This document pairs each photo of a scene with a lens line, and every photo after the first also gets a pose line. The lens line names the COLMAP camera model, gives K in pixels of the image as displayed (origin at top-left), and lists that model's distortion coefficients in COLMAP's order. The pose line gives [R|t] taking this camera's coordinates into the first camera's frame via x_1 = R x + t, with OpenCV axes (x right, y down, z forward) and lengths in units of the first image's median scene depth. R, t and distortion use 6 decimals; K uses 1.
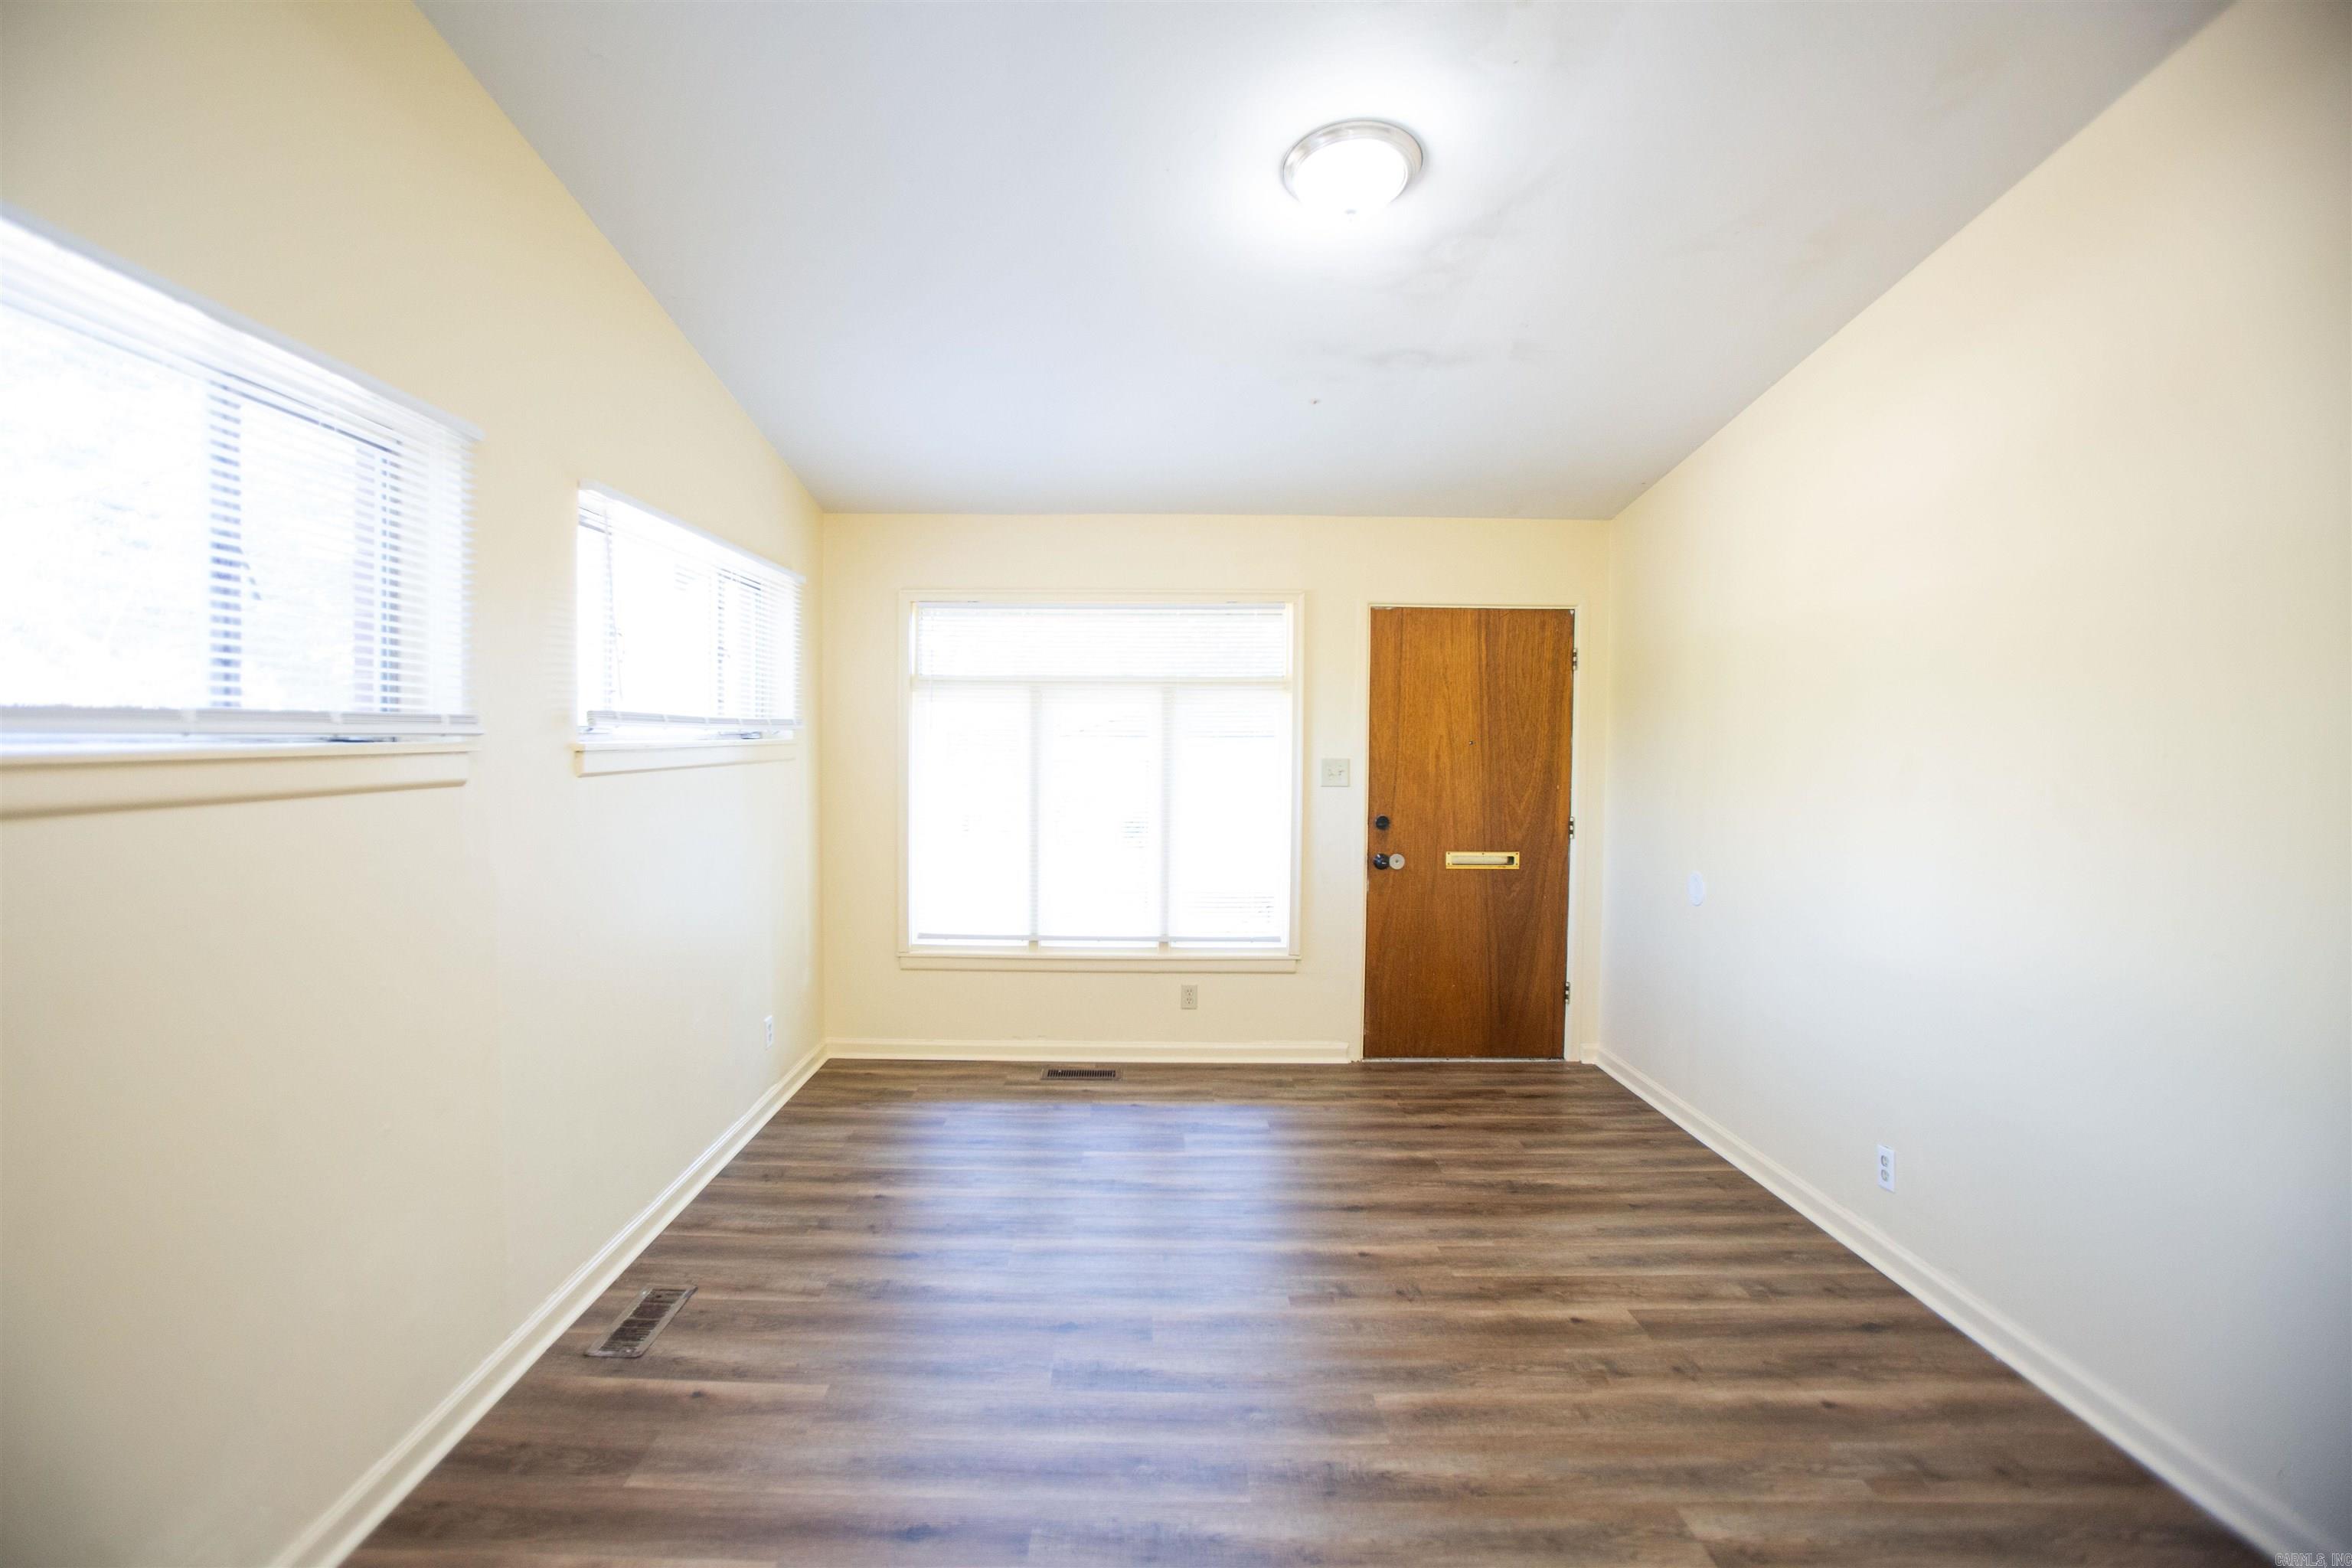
lens RADIAL K [[1114.7, 0, 1125.9], [0, 1114.7, 773.9], [0, 0, 1]] dist [-0.079326, 0.036150]
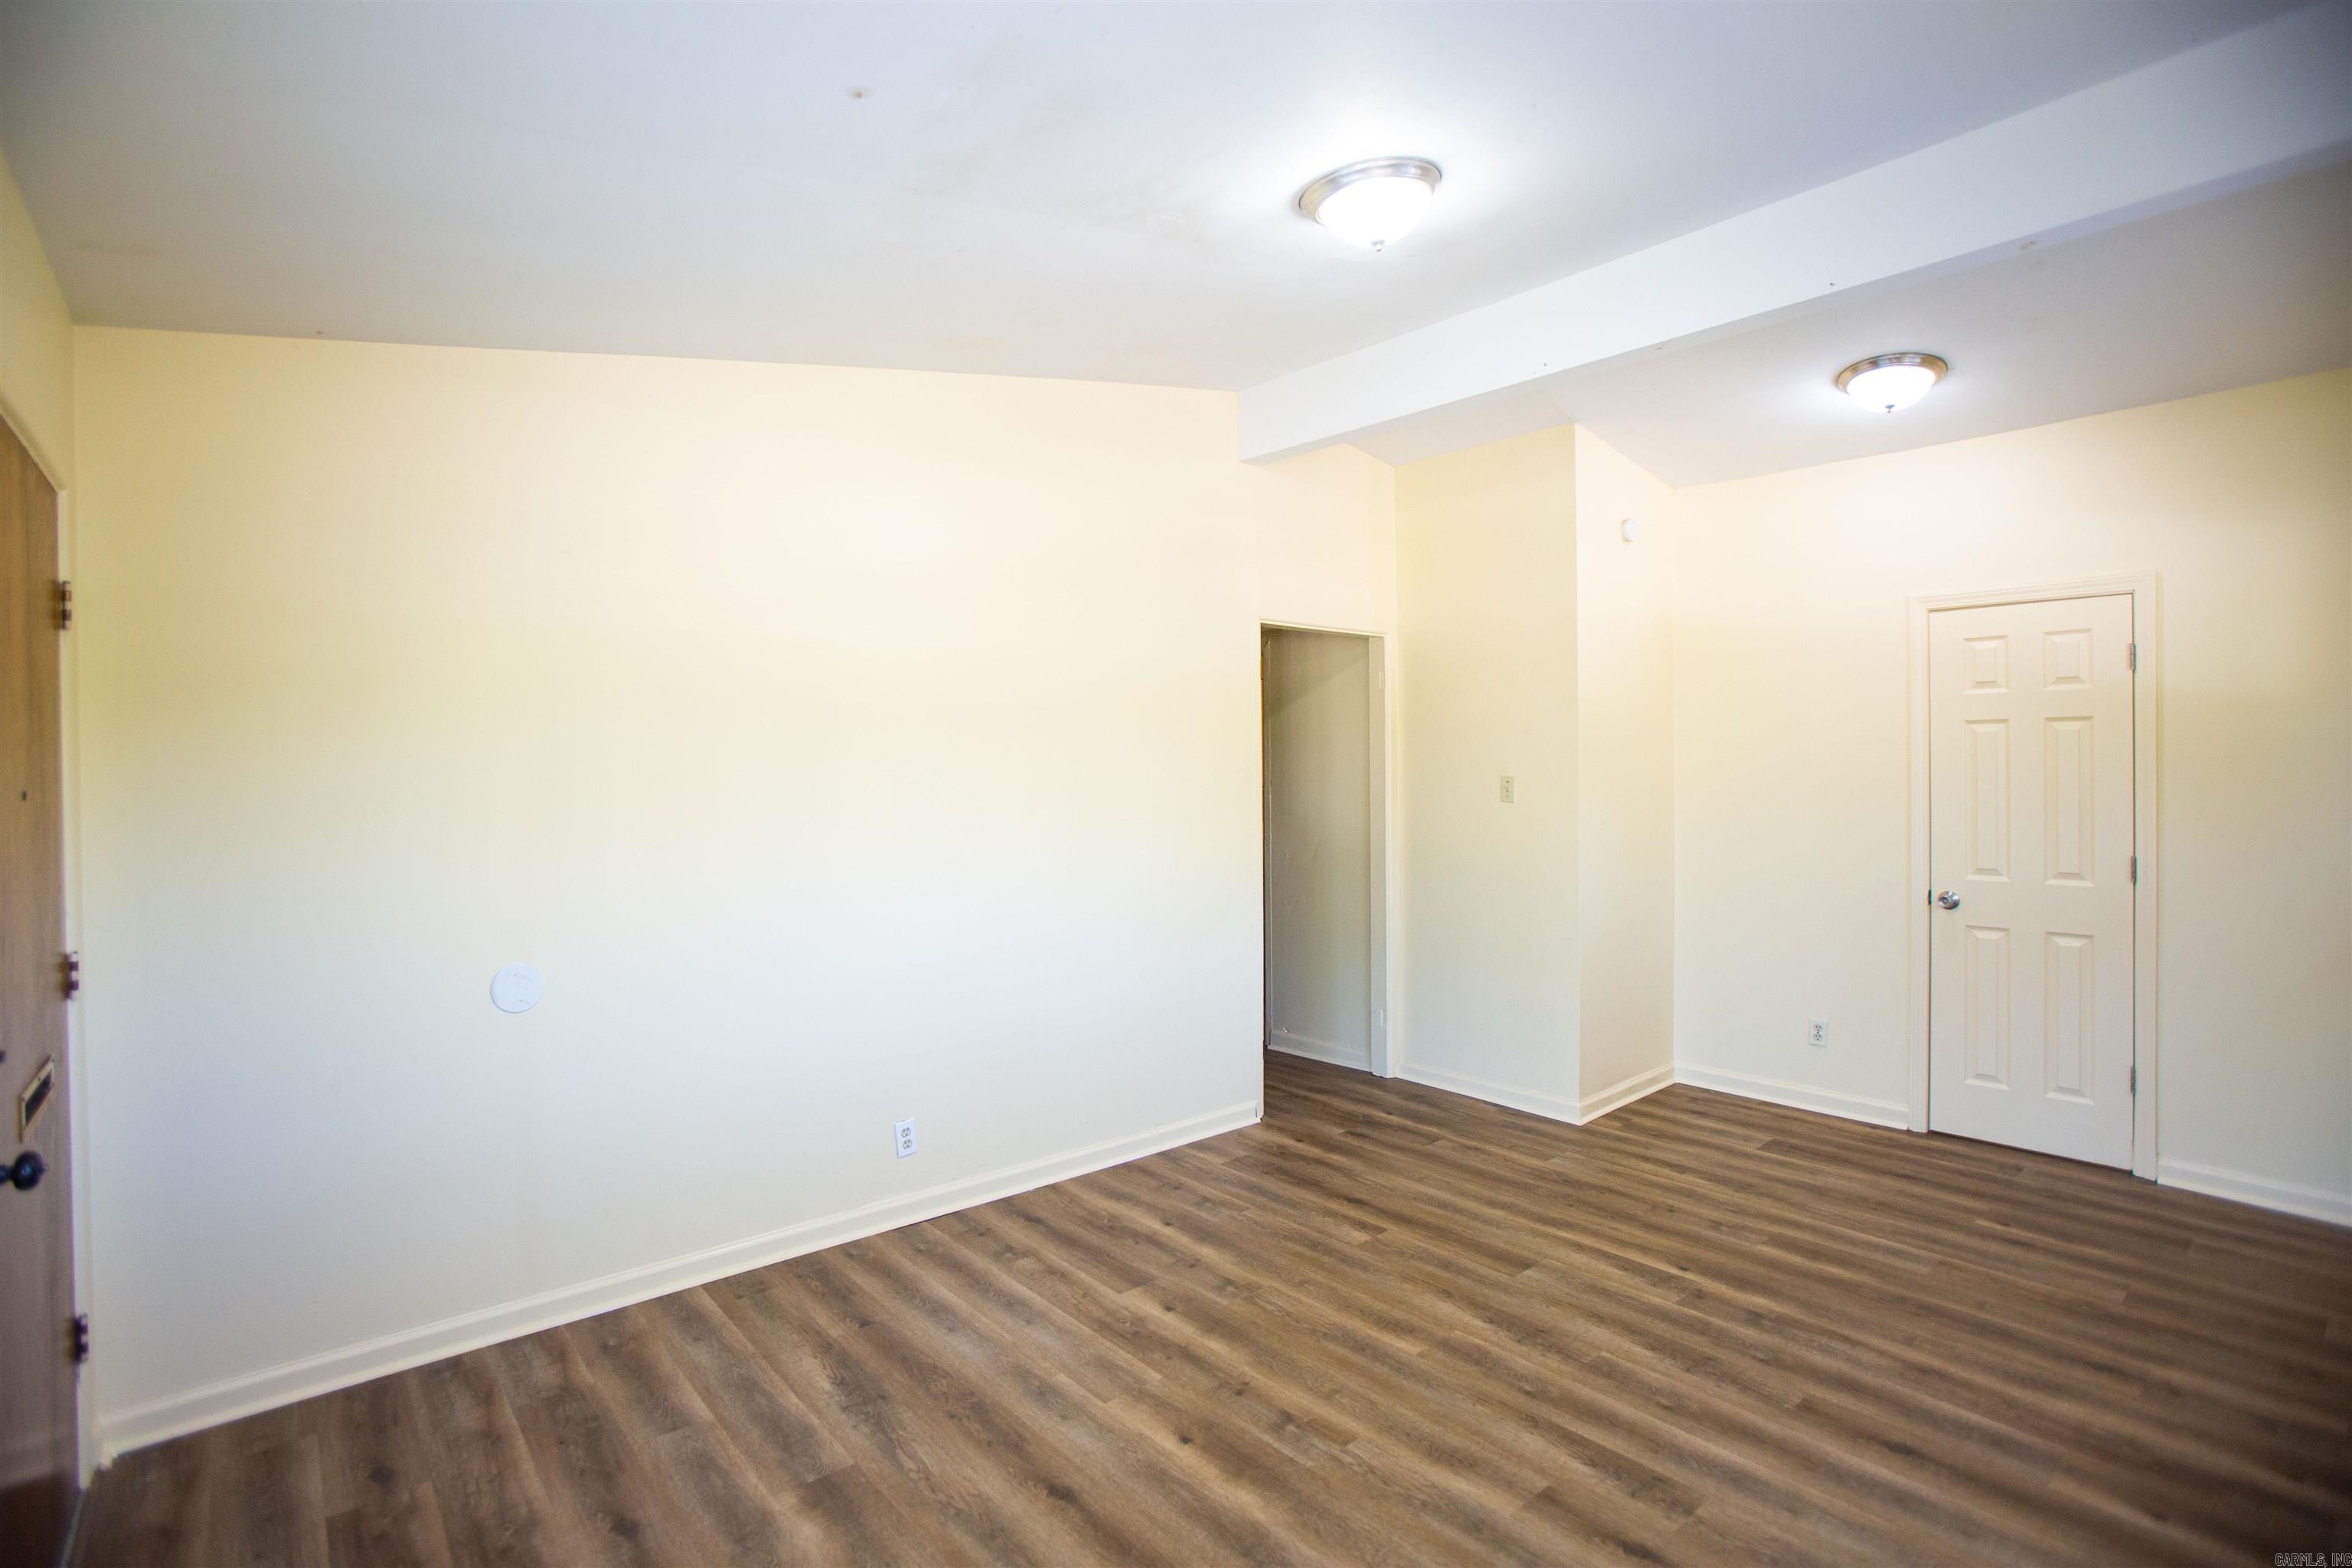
lens RADIAL K [[1114.7, 0, 1125.9], [0, 1114.7, 773.9], [0, 0, 1]] dist [-0.079326, 0.036150]
pose [[-0.645778, -0.009327, 0.763468, -0.351718], [0.029983, 0.998844, 0.037563, -0.063413], [-0.762936, 0.047149, -0.644752, 1.568379]]
